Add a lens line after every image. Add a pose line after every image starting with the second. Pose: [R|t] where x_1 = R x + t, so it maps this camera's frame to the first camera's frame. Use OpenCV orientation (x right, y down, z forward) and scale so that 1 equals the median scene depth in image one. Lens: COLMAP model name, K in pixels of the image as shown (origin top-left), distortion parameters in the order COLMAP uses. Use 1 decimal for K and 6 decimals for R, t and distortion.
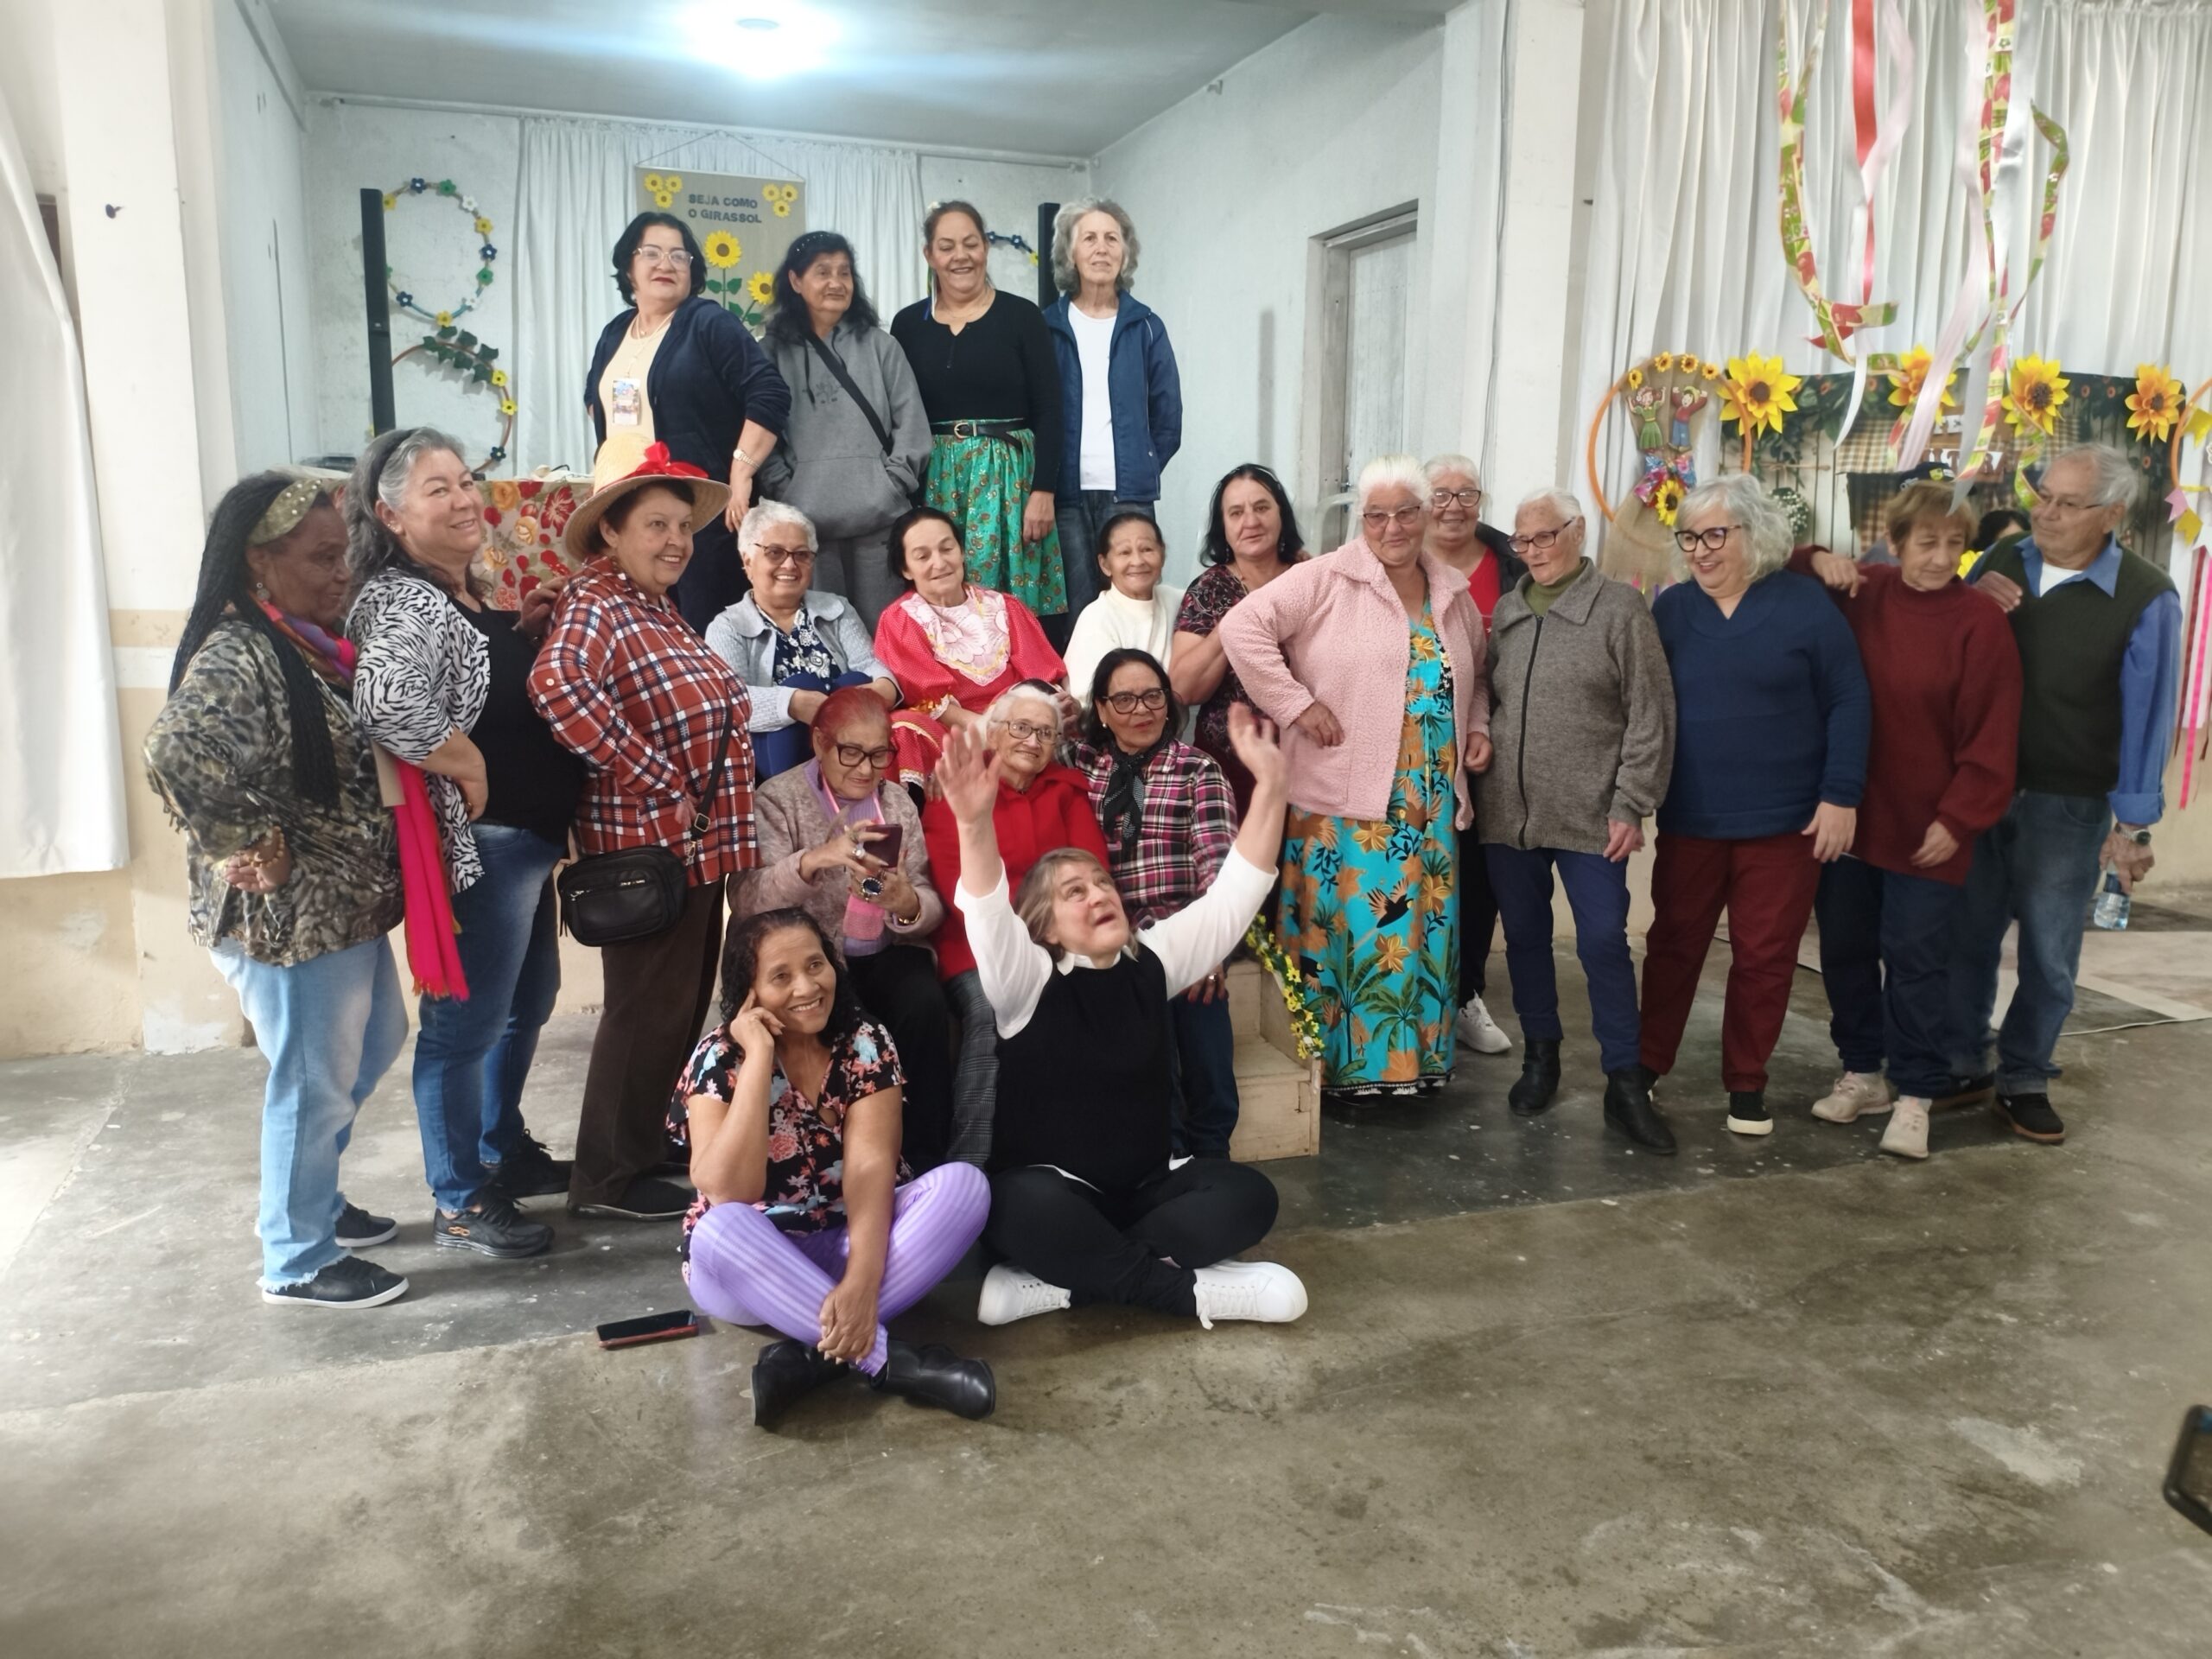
lens RADIAL K [[1706.7, 0, 1109.3], [0, 1706.7, 811.3], [0, 0, 1]] dist [0.011044, -0.025356]
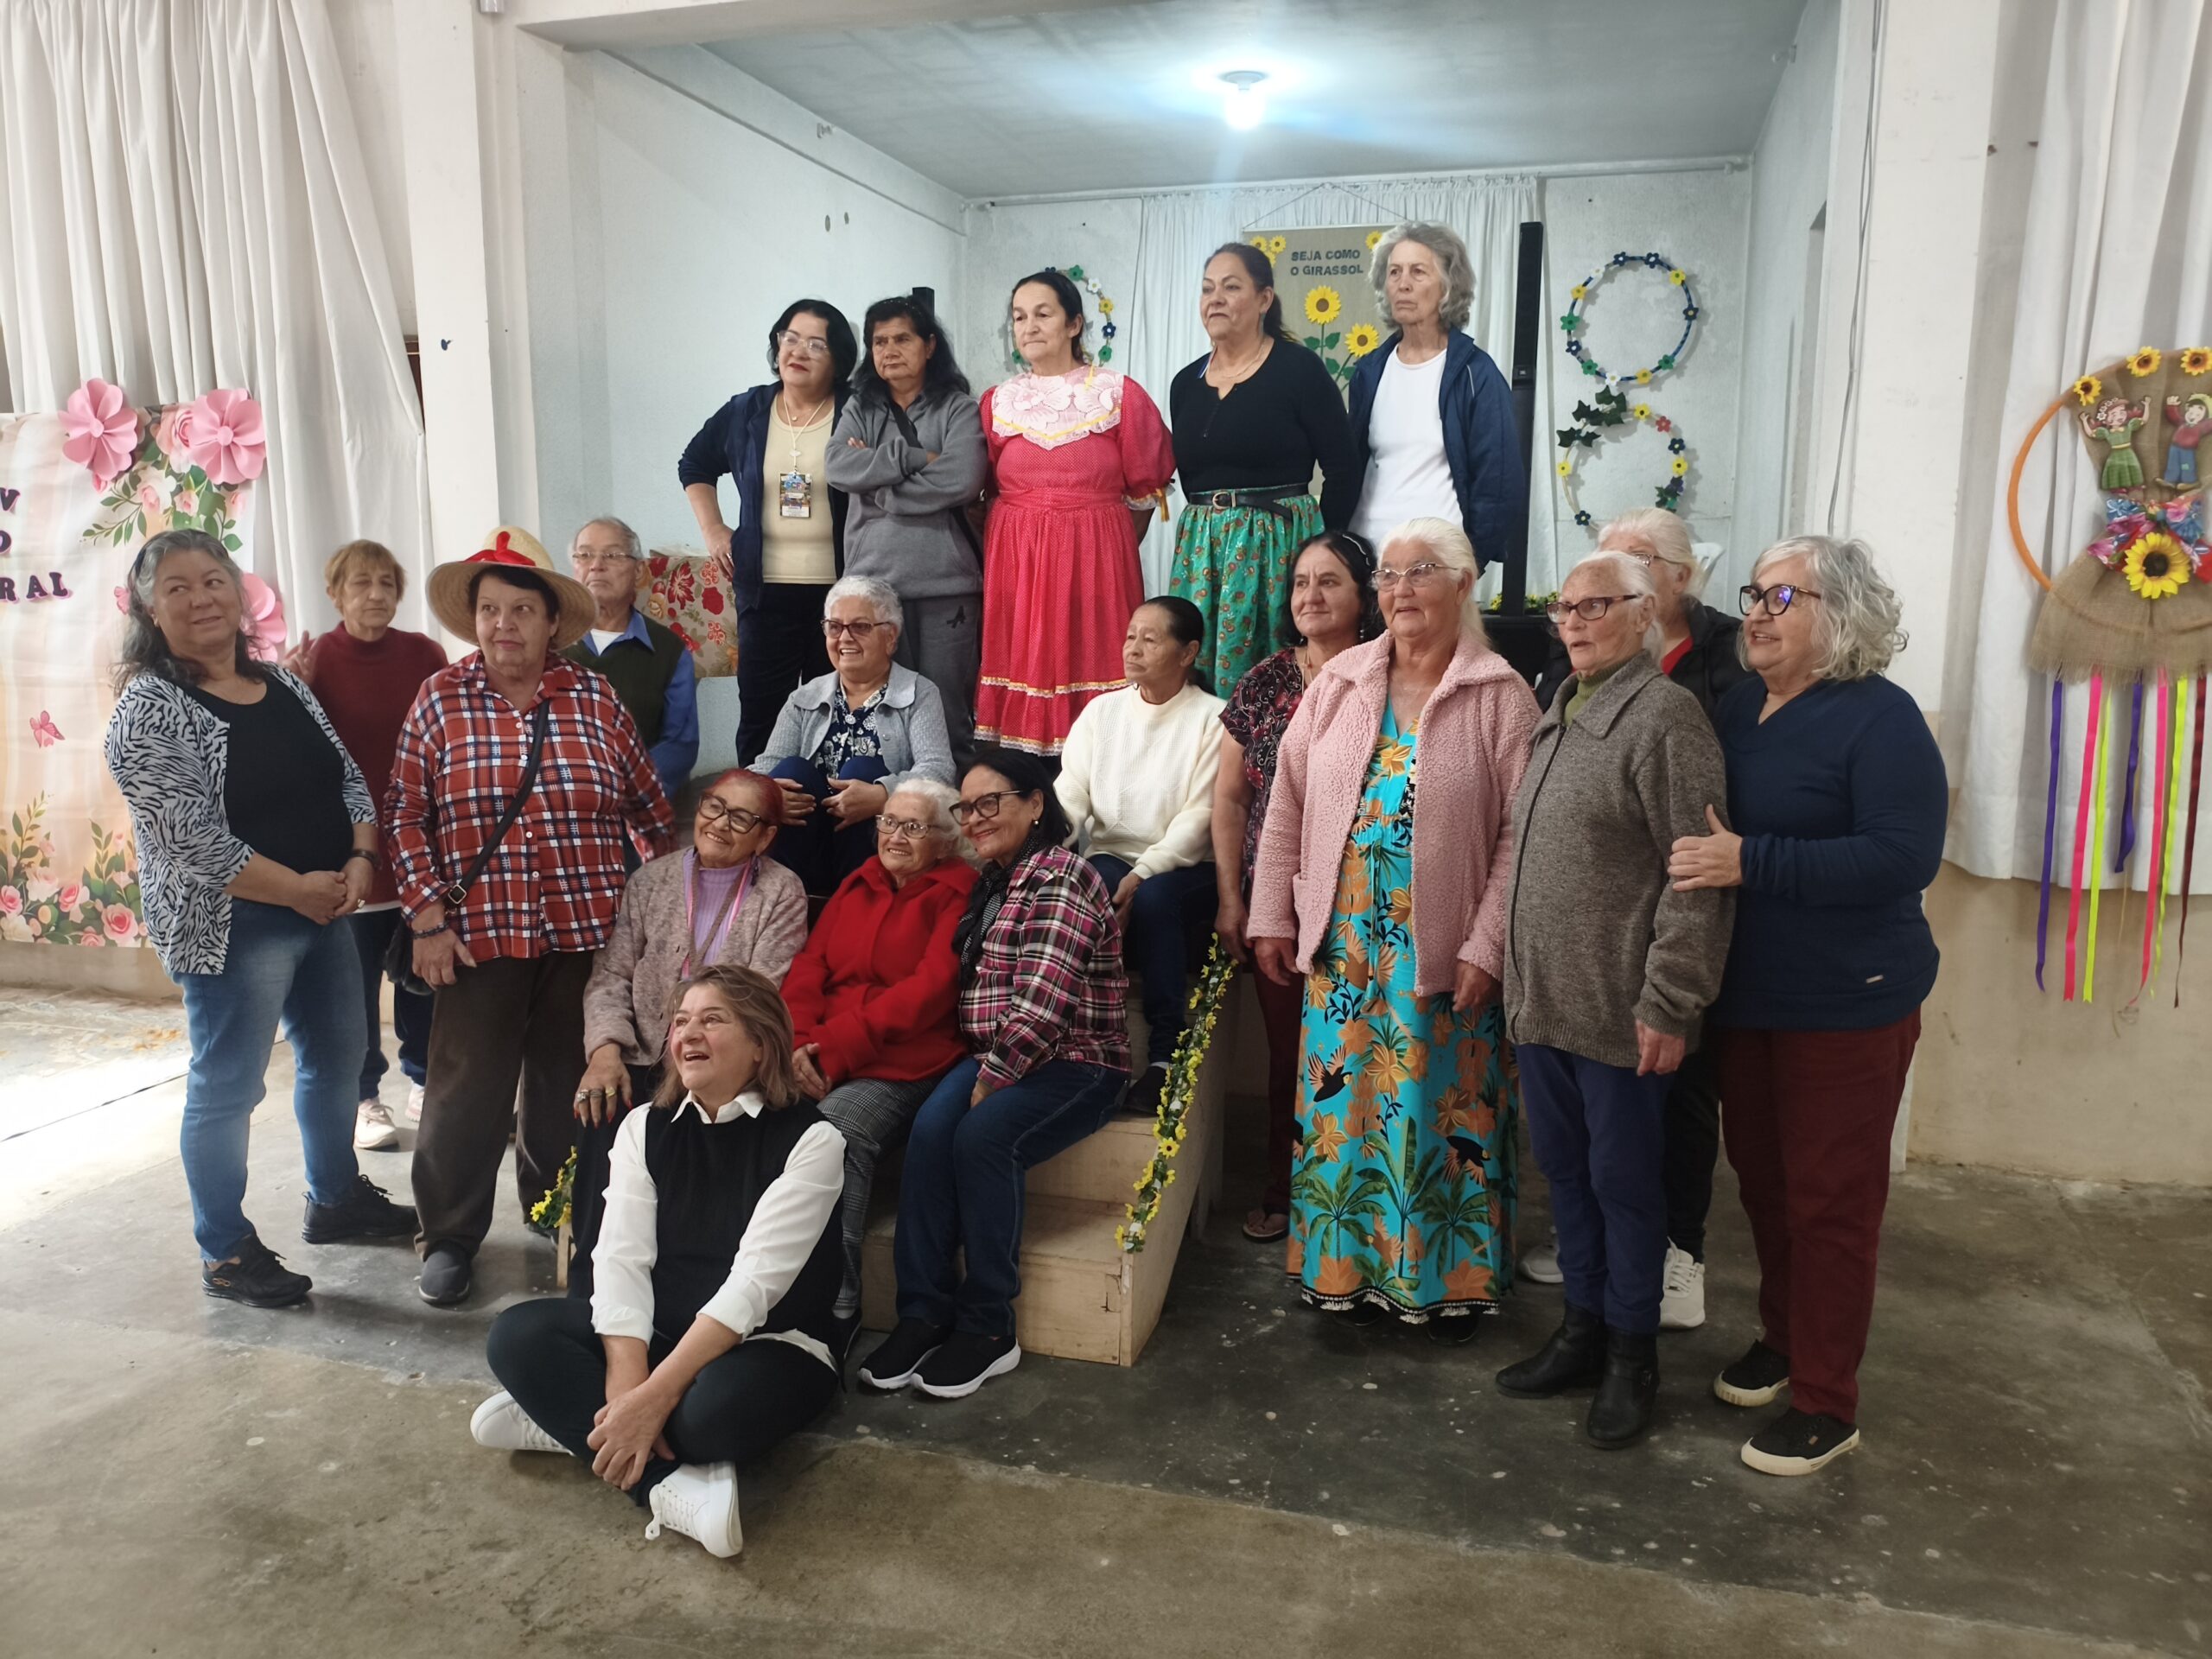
lens RADIAL K [[1706.7, 0, 1102.4], [0, 1706.7, 835.5], [0, 0, 1]] dist [0.011044, -0.025356]
pose [[0.813972, 0.083721, -0.574840, 0.402006], [-0.088713, 0.995868, 0.019422, -0.049858], [0.574091, 0.035187, 0.818035, 0.206931]]
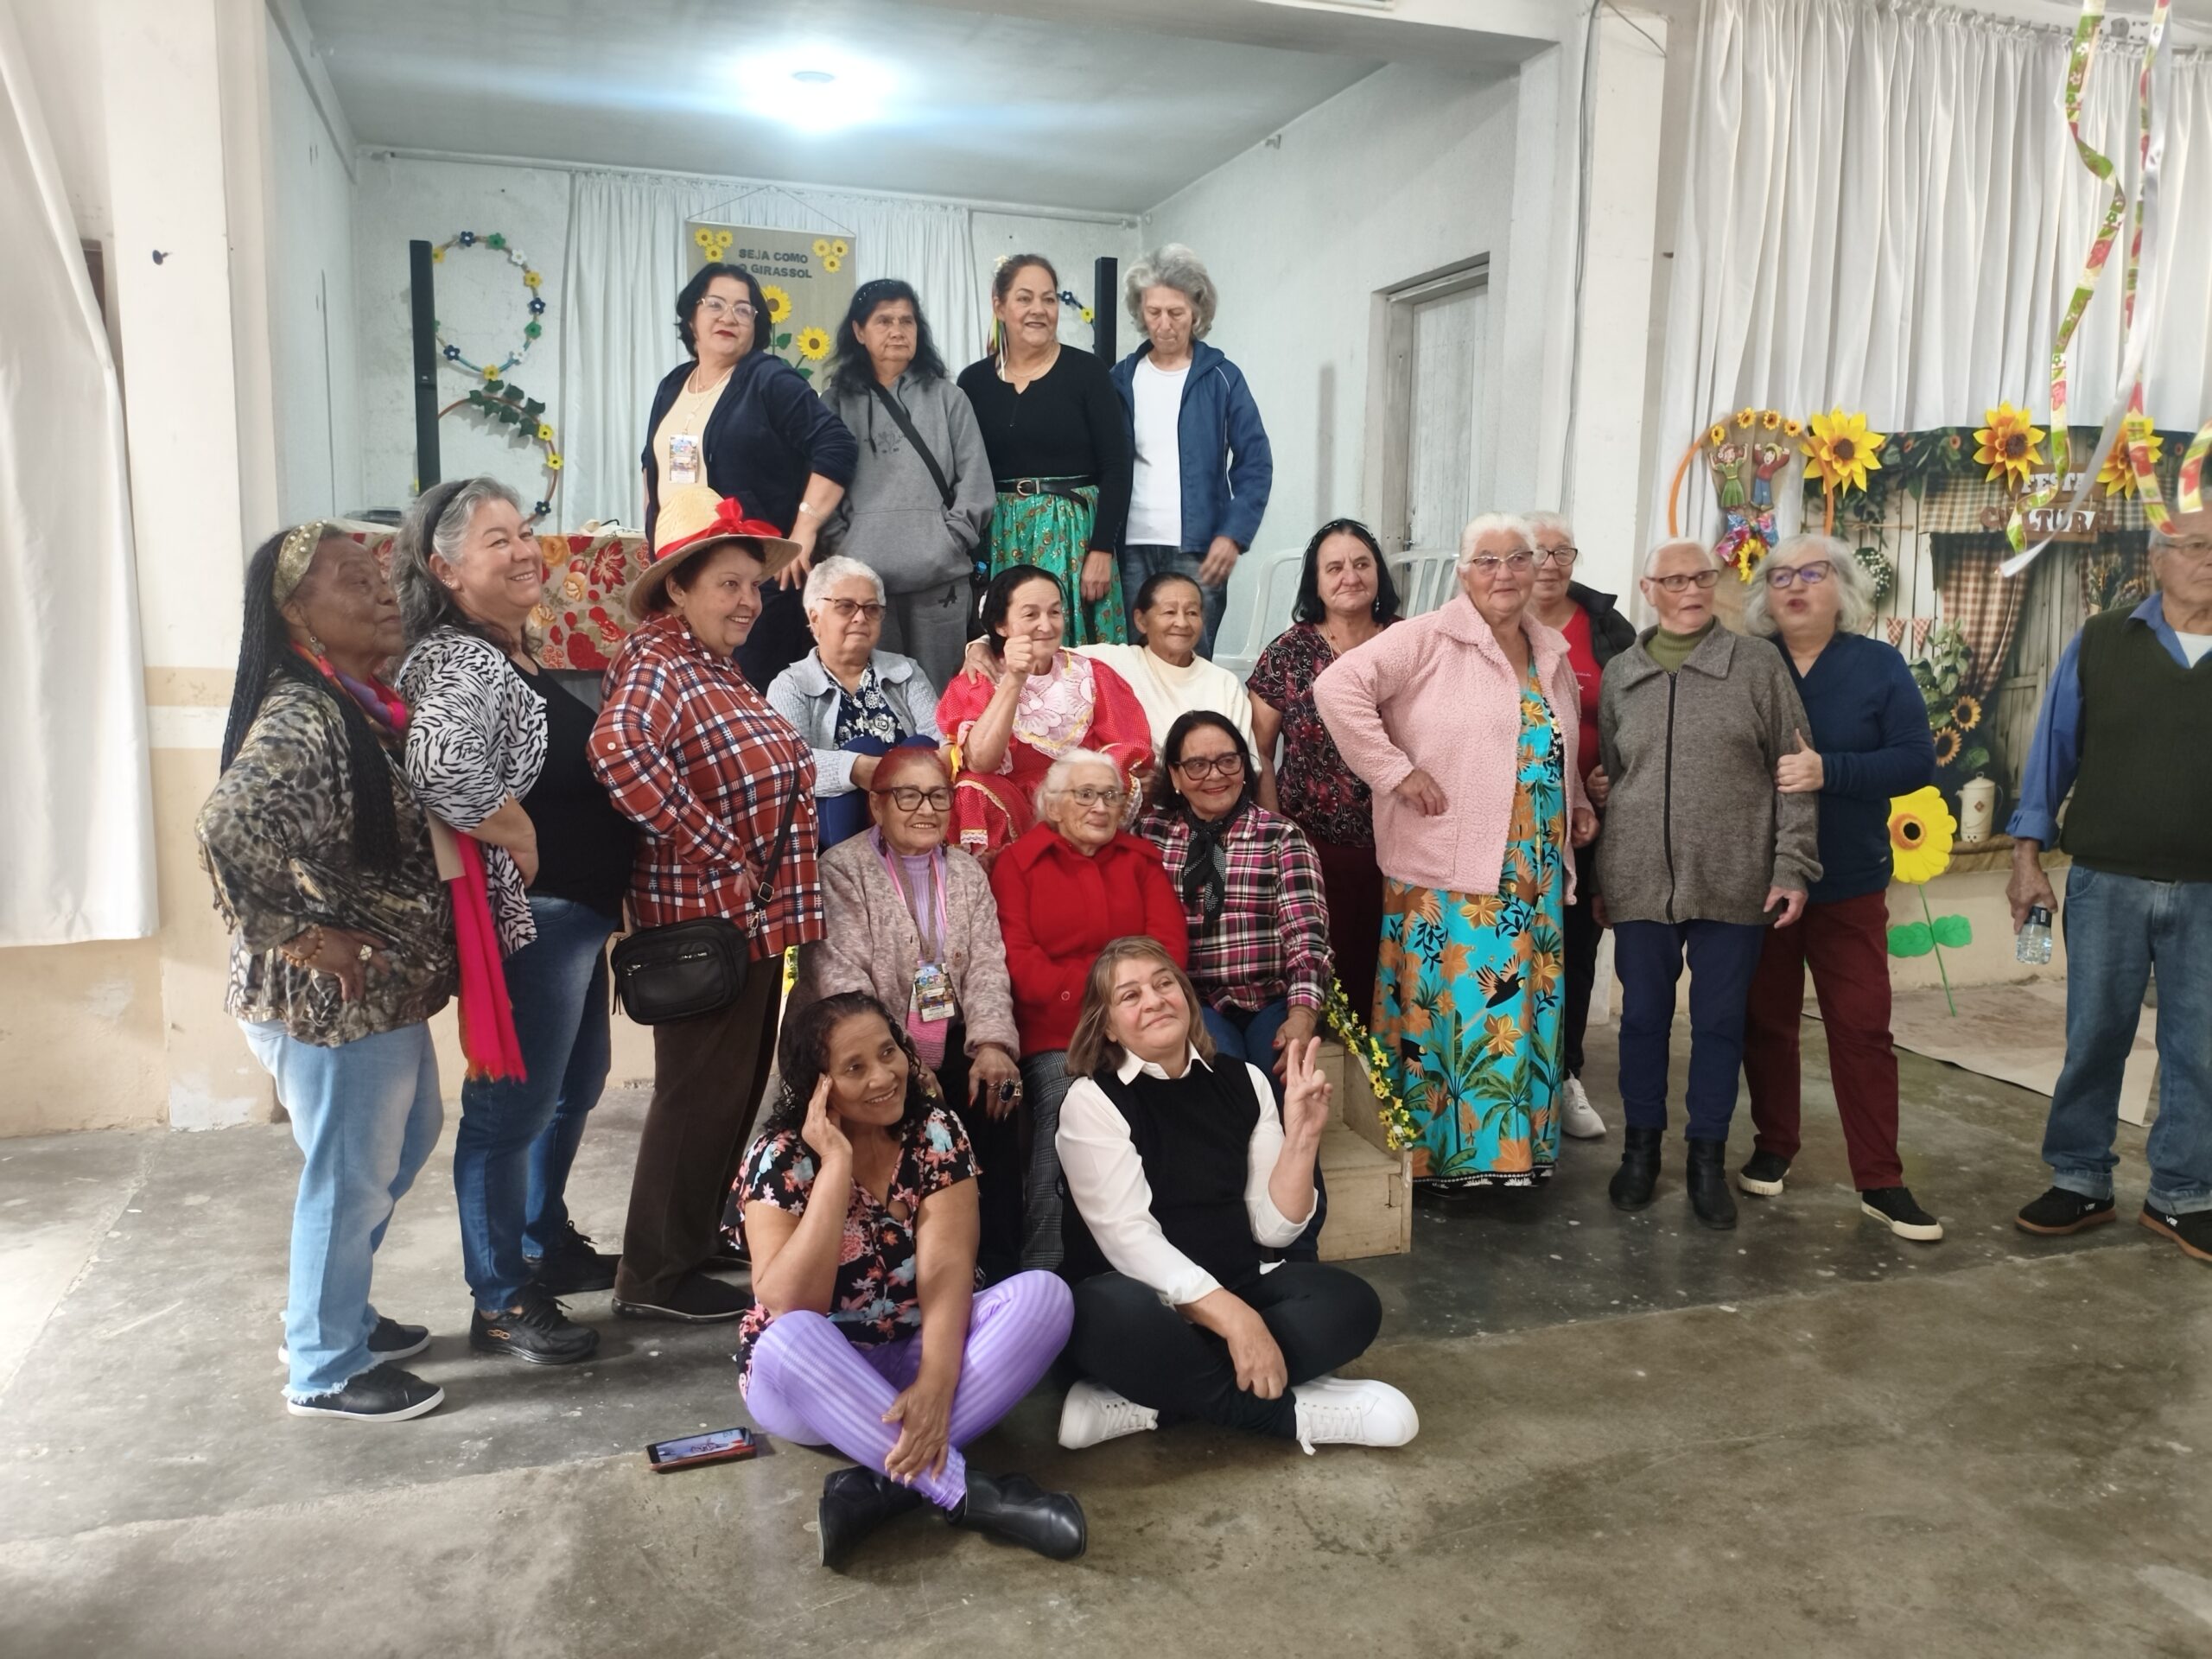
lens RADIAL K [[1706.7, 0, 1120.3], [0, 1706.7, 804.6], [0, 0, 1]] dist [0.011044, -0.025356]
pose [[0.999929, 0.005391, -0.010648, -0.019295], [-0.005774, 0.999324, -0.036306, -0.006601], [0.010445, 0.036365, 0.999284, 0.035909]]
